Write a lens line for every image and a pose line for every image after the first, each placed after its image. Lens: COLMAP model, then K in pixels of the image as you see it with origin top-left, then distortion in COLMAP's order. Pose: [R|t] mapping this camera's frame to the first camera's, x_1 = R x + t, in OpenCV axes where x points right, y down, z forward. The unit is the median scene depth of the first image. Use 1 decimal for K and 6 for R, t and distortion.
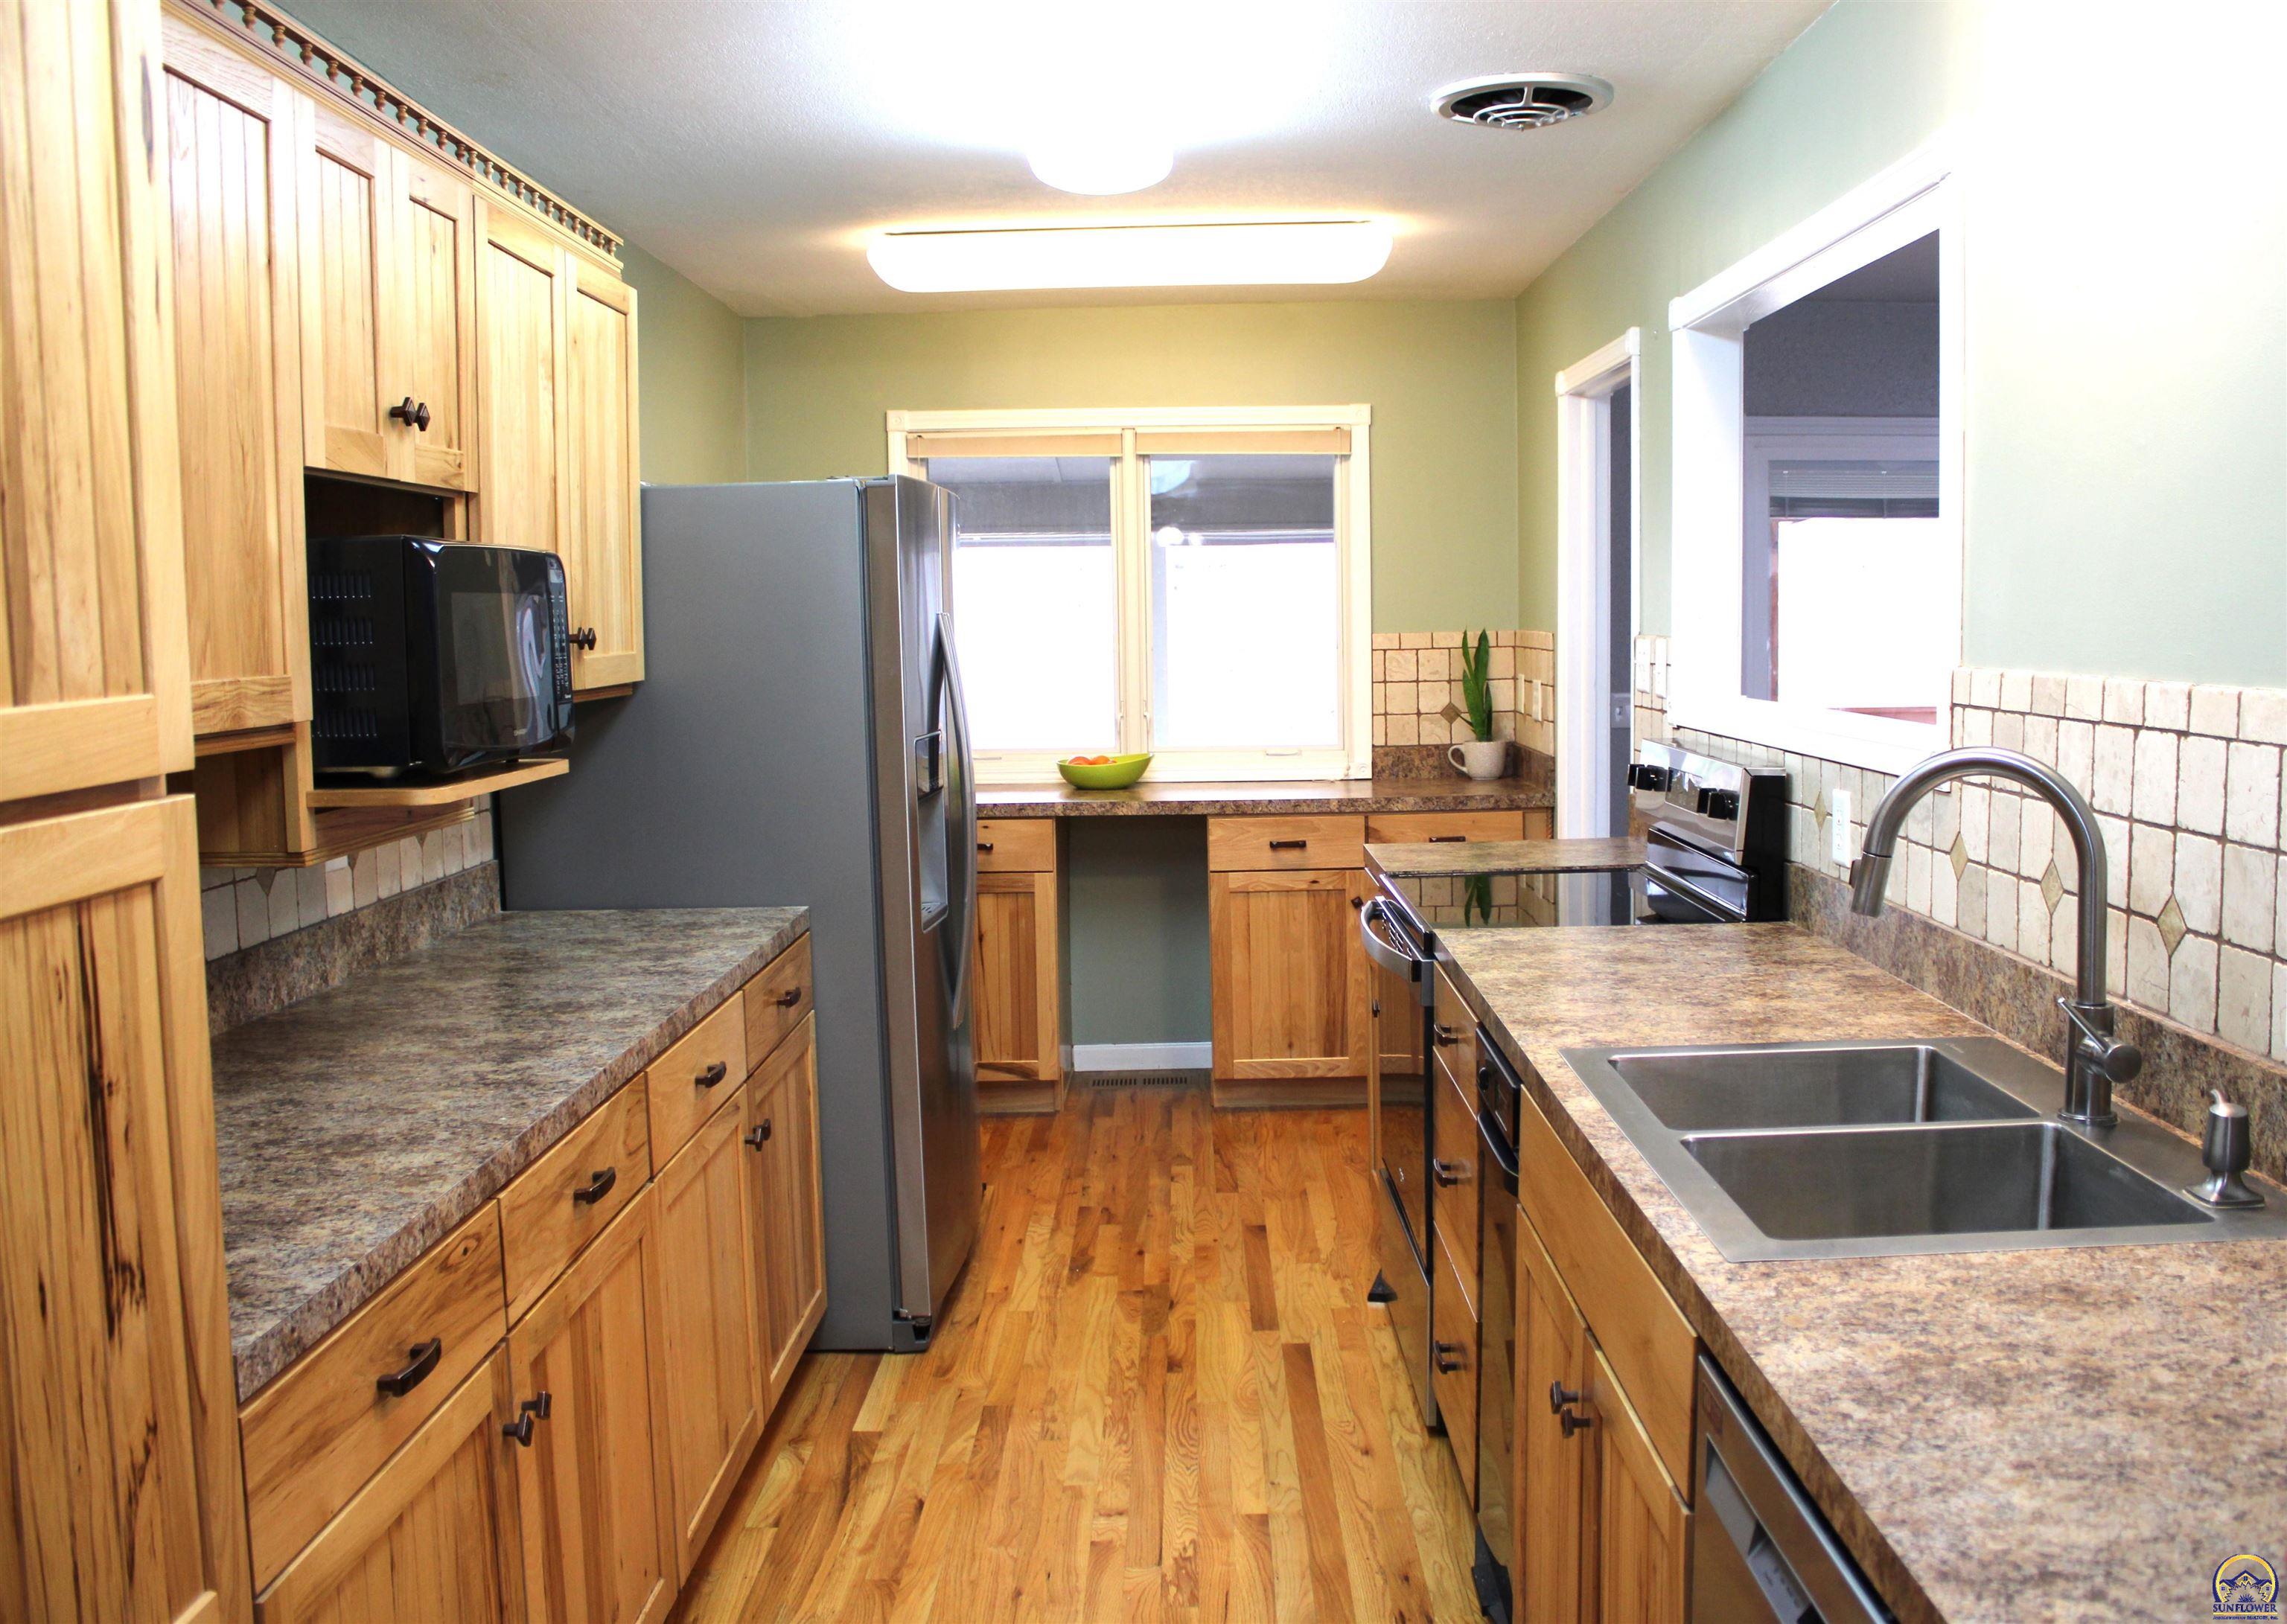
lens RADIAL K [[2102.0, 0, 1143.5], [0, 2102.0, 812.0], [0, 0, 1]] dist [-0.168607, 0.170793]
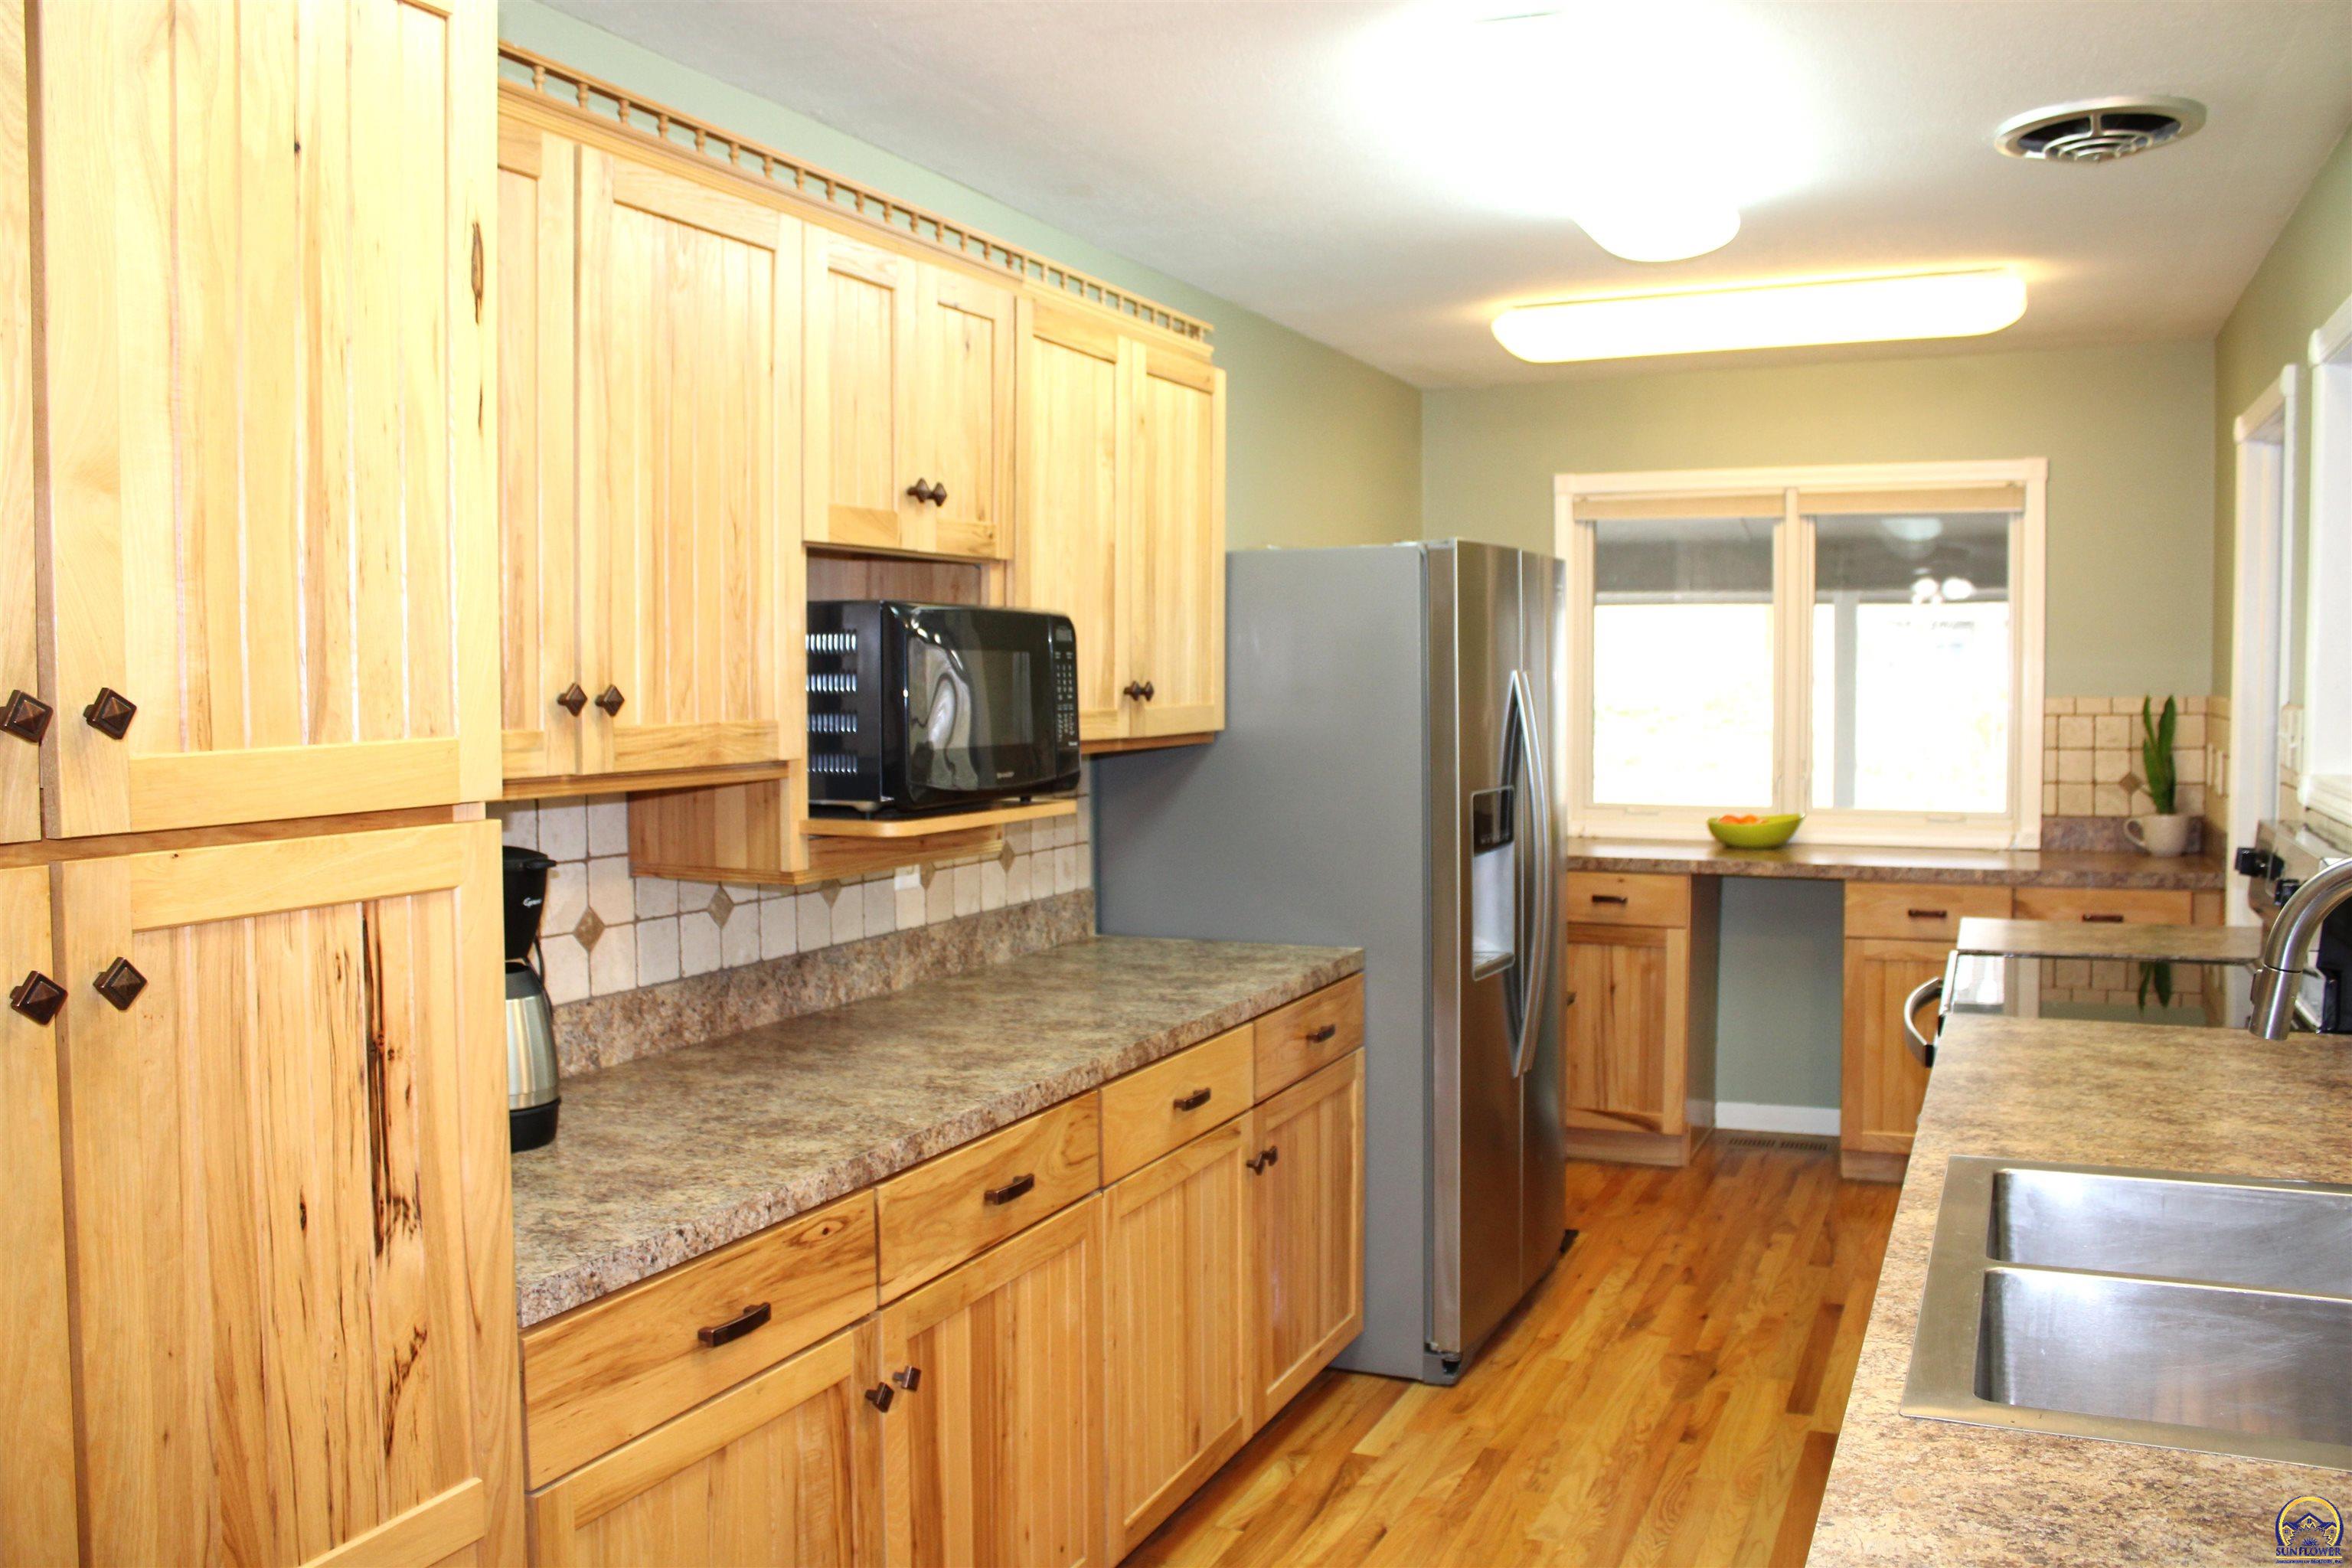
lens RADIAL K [[1988.3, 0, 1126.5], [0, 1988.3, 763.4], [0, 0, 1]] dist [-0.179065, 0.185497]
pose [[0.905427, 0.029594, -0.423470, 0.161290], [-0.047955, 0.998312, -0.032767, -0.009839], [0.421785, 0.049976, 0.905317, 0.045154]]
